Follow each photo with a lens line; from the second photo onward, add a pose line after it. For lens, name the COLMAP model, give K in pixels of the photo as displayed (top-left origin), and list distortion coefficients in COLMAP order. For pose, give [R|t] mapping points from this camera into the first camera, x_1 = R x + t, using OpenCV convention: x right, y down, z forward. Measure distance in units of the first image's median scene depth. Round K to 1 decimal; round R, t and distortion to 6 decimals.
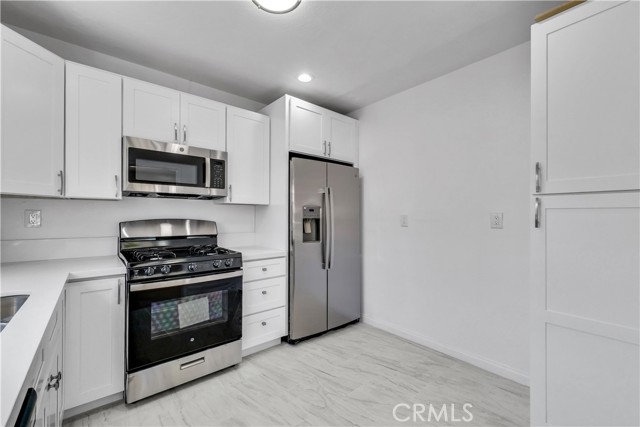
lens RADIAL K [[262.7, 0, 321.1], [0, 262.7, 216.3], [0, 0, 1]] dist [-0.005652, 0.000379]
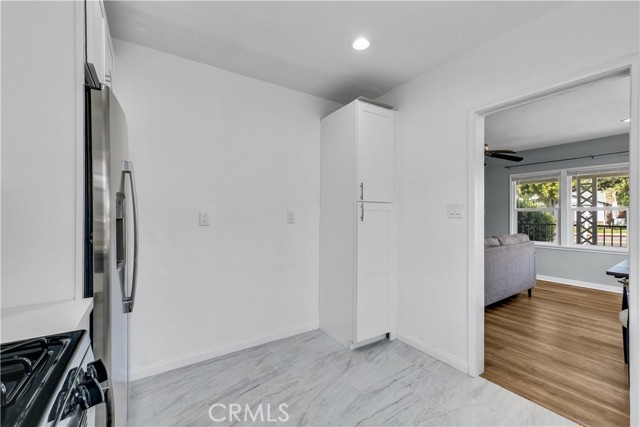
lens RADIAL K [[262.7, 0, 321.0], [0, 262.7, 209.3], [0, 0, 1]] dist [-0.005652, 0.000379]
pose [[0.127992, 0.019498, 0.991583, -0.565821], [-0.005619, 0.999805, -0.018934, 0.002126], [-0.991759, -0.003148, 0.128077, 0.648818]]
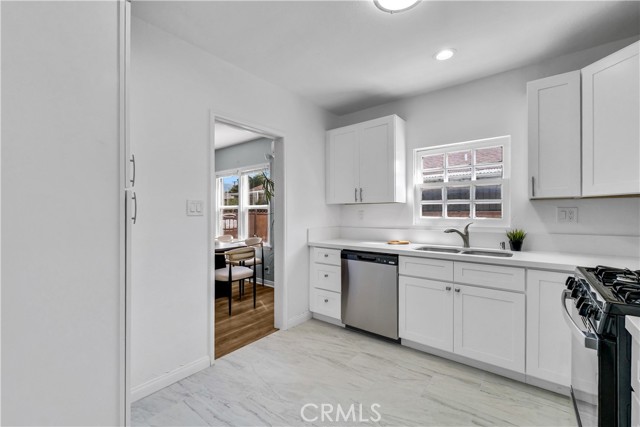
lens RADIAL K [[262.7, 0, 322.6], [0, 262.7, 215.1], [0, 0, 1]] dist [-0.005652, 0.000379]
pose [[-0.979306, -0.006955, -0.202265, 0.224319], [-0.007422, 0.999971, 0.001550, 0.006674], [0.202248, 0.003019, -0.979330, 1.276545]]
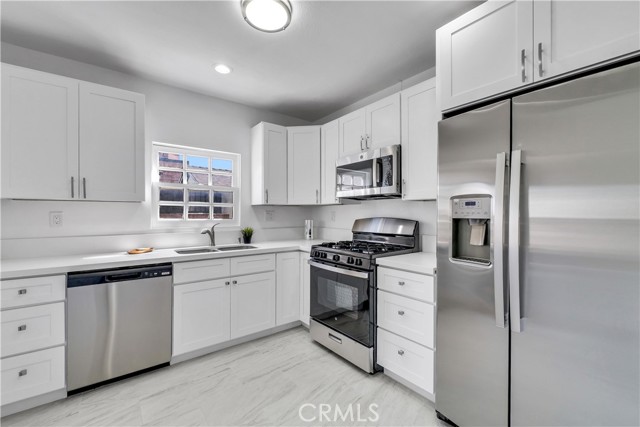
lens RADIAL K [[262.7, 0, 314.4], [0, 262.7, 215.2], [0, 0, 1]] dist [-0.005652, 0.000379]
pose [[-0.061918, -0.005675, -0.998065, 0.615812], [0.002129, 0.999981, -0.005818, 0.005210], [0.998079, -0.002485, -0.061905, 0.846489]]
